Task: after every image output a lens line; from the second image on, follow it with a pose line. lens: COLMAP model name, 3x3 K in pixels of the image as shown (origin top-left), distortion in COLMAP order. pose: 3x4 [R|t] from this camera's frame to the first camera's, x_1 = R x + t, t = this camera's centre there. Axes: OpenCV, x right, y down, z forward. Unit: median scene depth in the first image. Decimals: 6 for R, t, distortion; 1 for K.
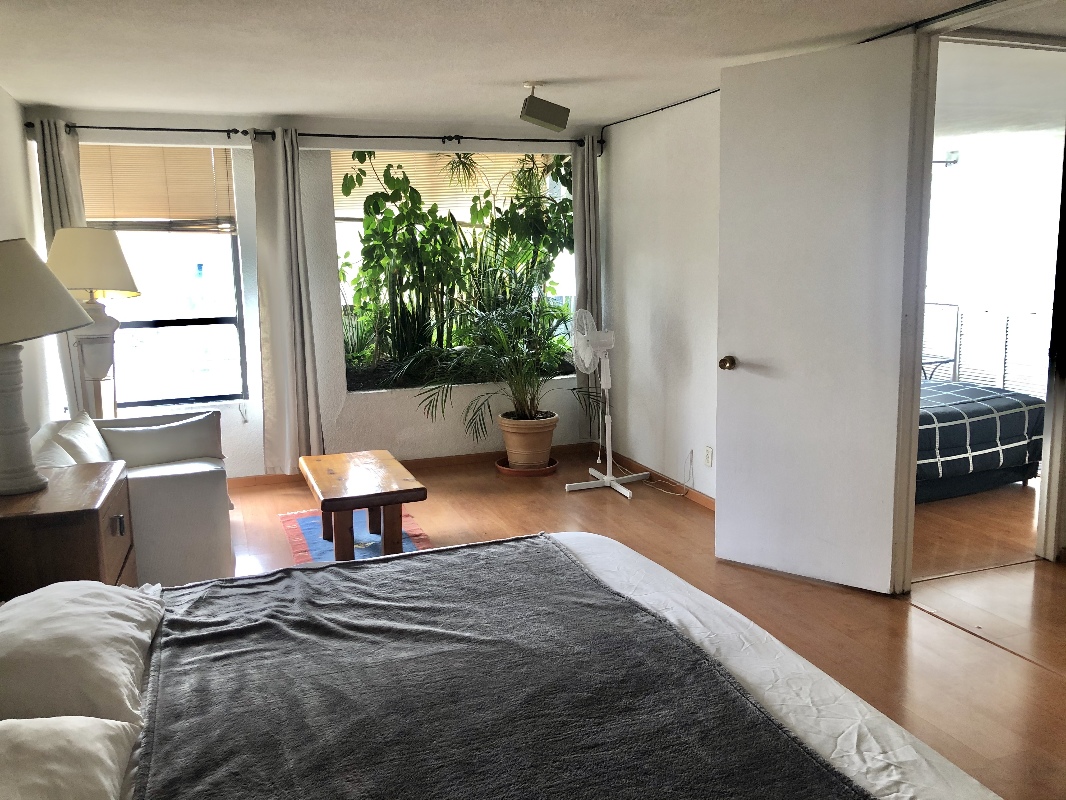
lens RADIAL K [[856.1, 0, 529.7], [0, 856.1, 403.8], [0, 0, 1]] dist [0.038132, -0.045690]
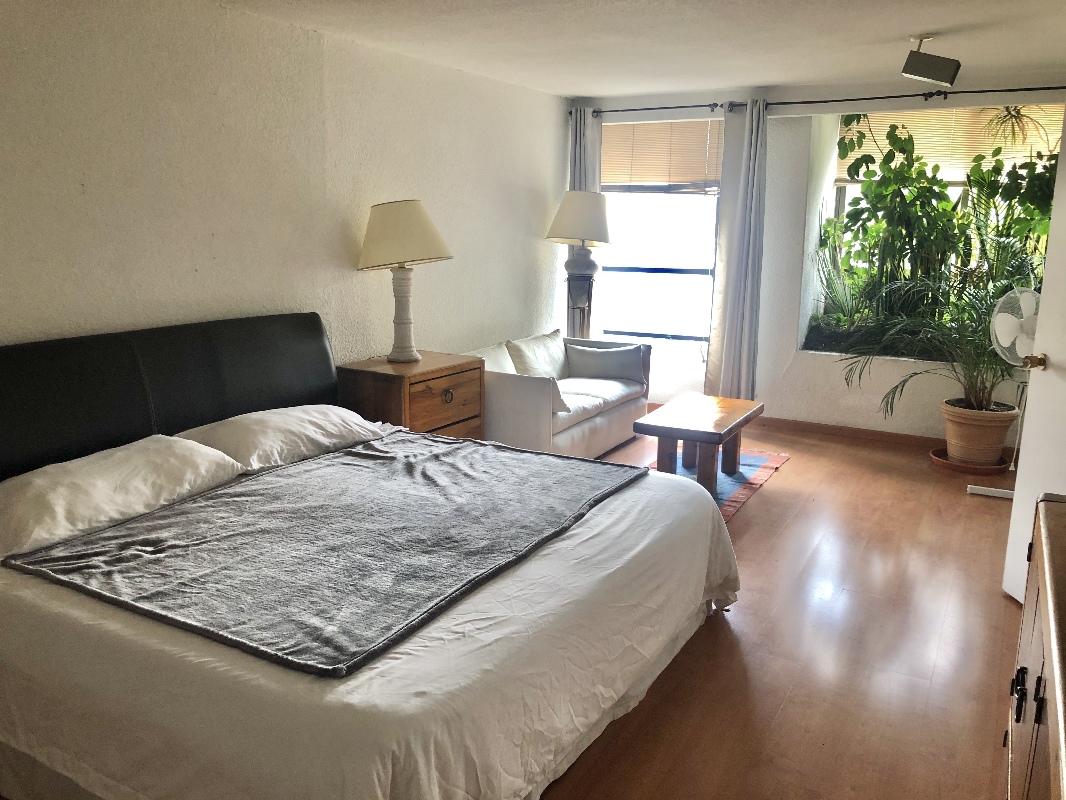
lens RADIAL K [[856.1, 0, 525.9], [0, 856.1, 395.4], [0, 0, 1]] dist [0.038132, -0.045690]
pose [[0.659454, 0.181685, -0.729460, 0.397272], [-0.155442, 0.982340, 0.104144, -0.019288], [0.735499, 0.044711, 0.676049, 0.063147]]
